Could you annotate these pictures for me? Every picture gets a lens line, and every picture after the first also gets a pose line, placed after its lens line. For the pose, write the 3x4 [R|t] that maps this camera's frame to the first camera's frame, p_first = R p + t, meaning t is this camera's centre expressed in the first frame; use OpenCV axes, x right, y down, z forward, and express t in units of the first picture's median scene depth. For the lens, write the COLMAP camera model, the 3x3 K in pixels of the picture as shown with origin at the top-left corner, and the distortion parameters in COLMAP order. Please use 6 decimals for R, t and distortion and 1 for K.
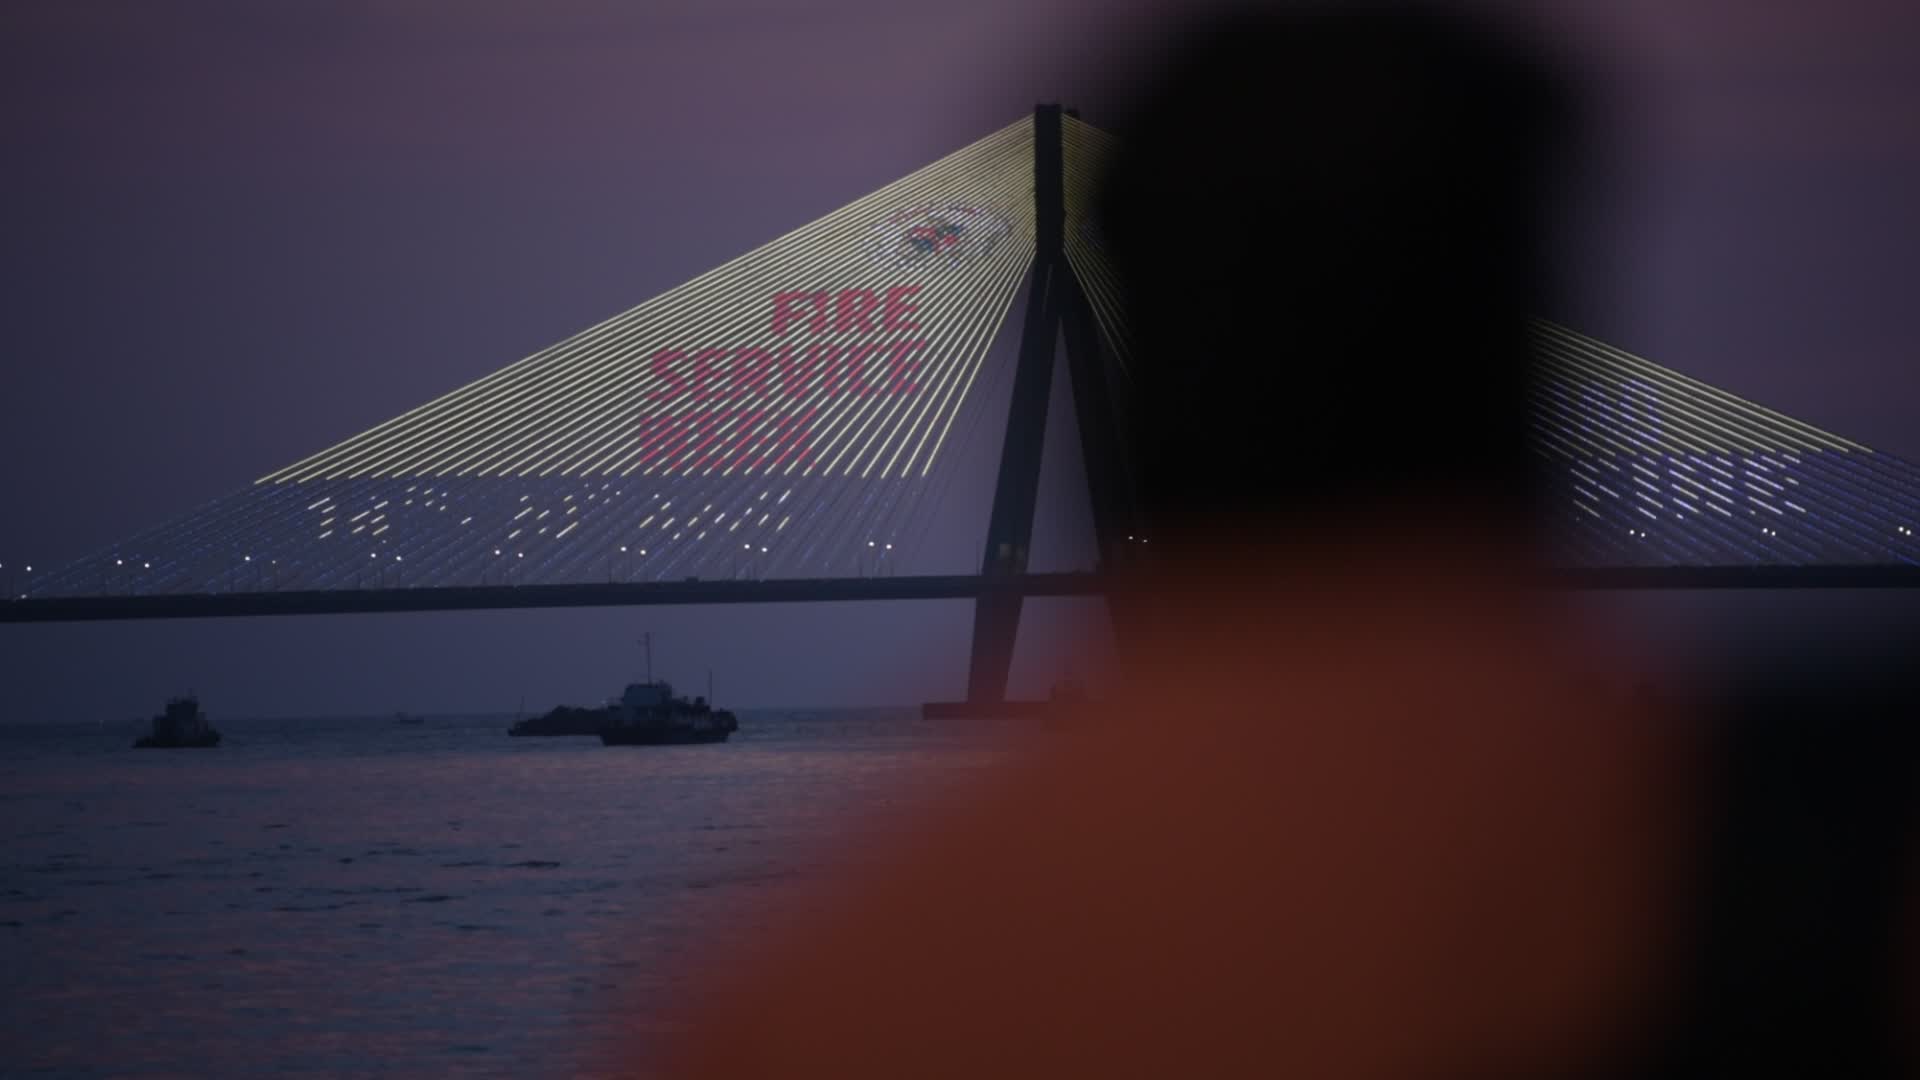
lens RADIAL K [[3772.5, 0, 892.7], [0, 3772.5, 588.2], [0, 0, 1]] dist [0.110948, -0.154820]
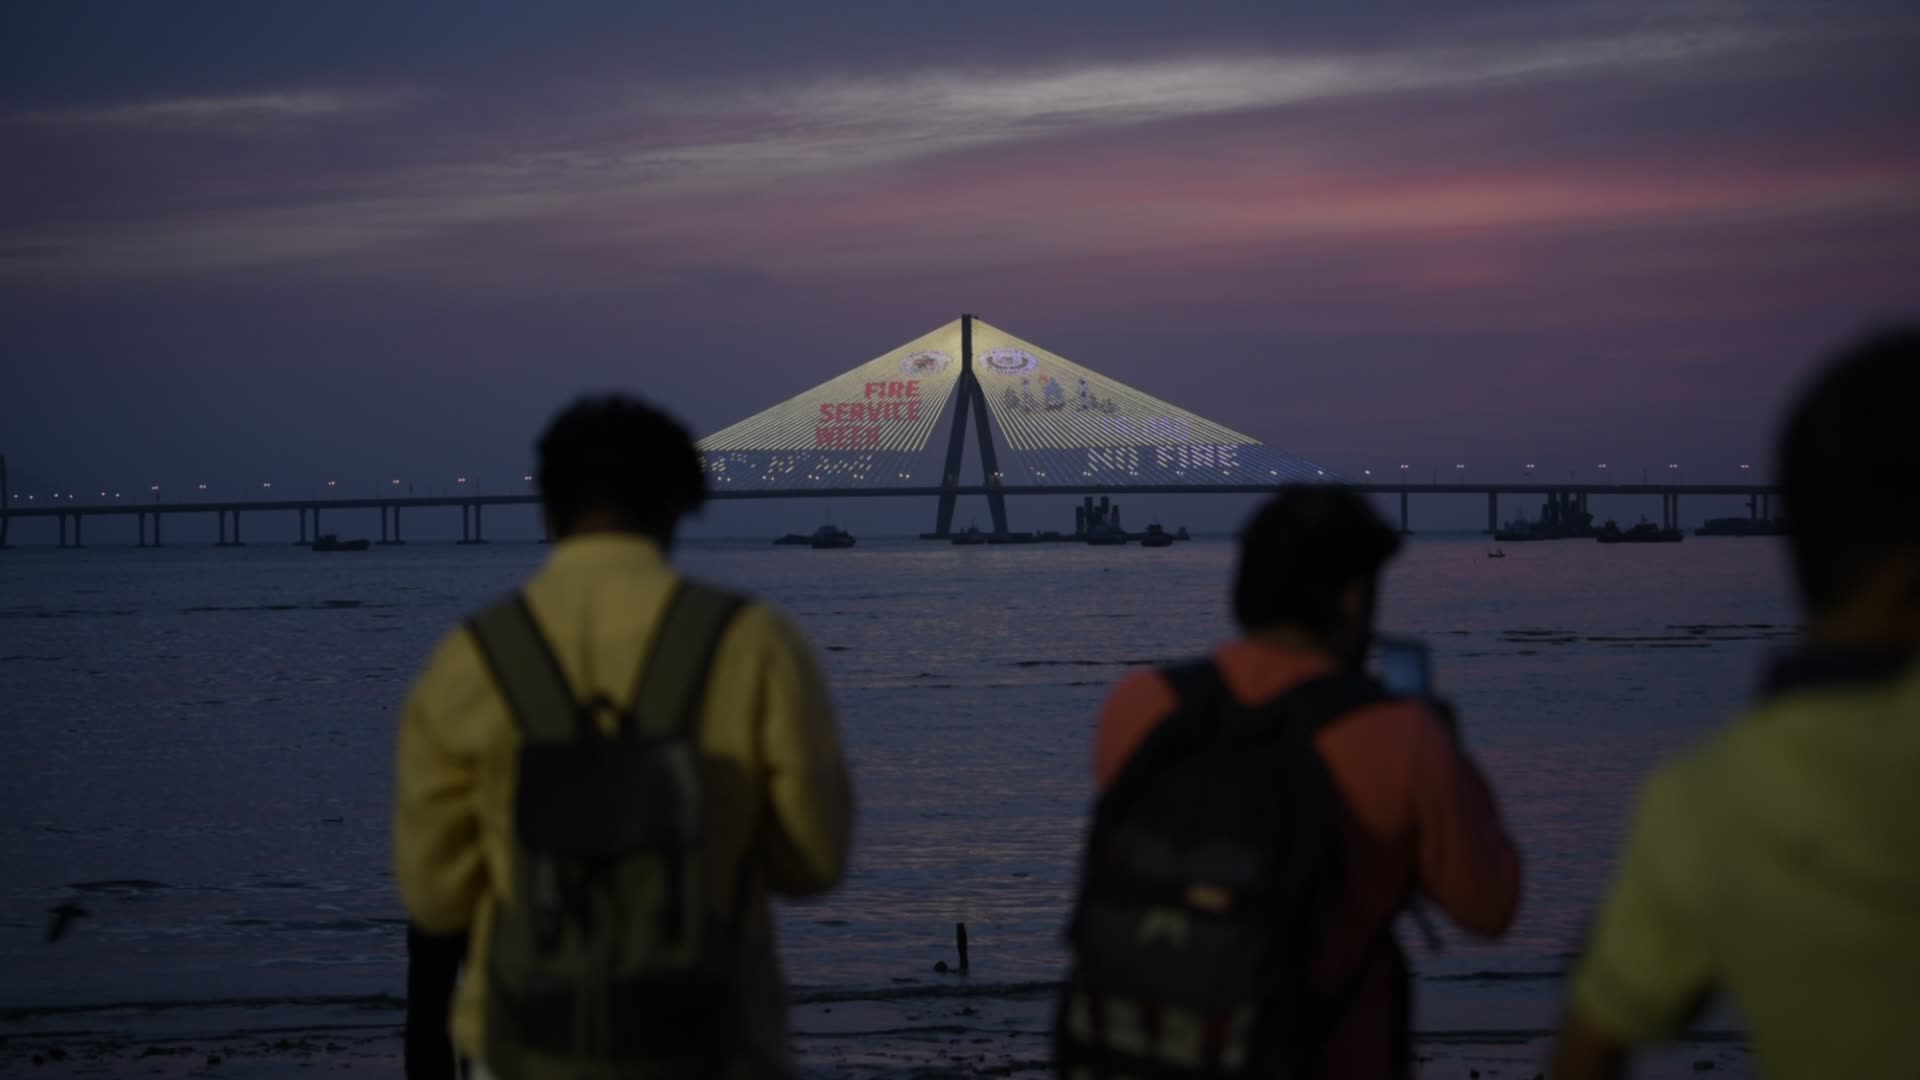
lens RADIAL K [[4010.9, 0, 960.0], [0, 4010.9, 540.0], [0, 0, 1]] dist [0.065476, -0.499740]
pose [[0.999869, 0.005154, 0.015337, -0.007302], [-0.005244, 0.999969, 0.005834, 0.017906], [-0.015306, -0.005914, 0.999865, -1.898634]]
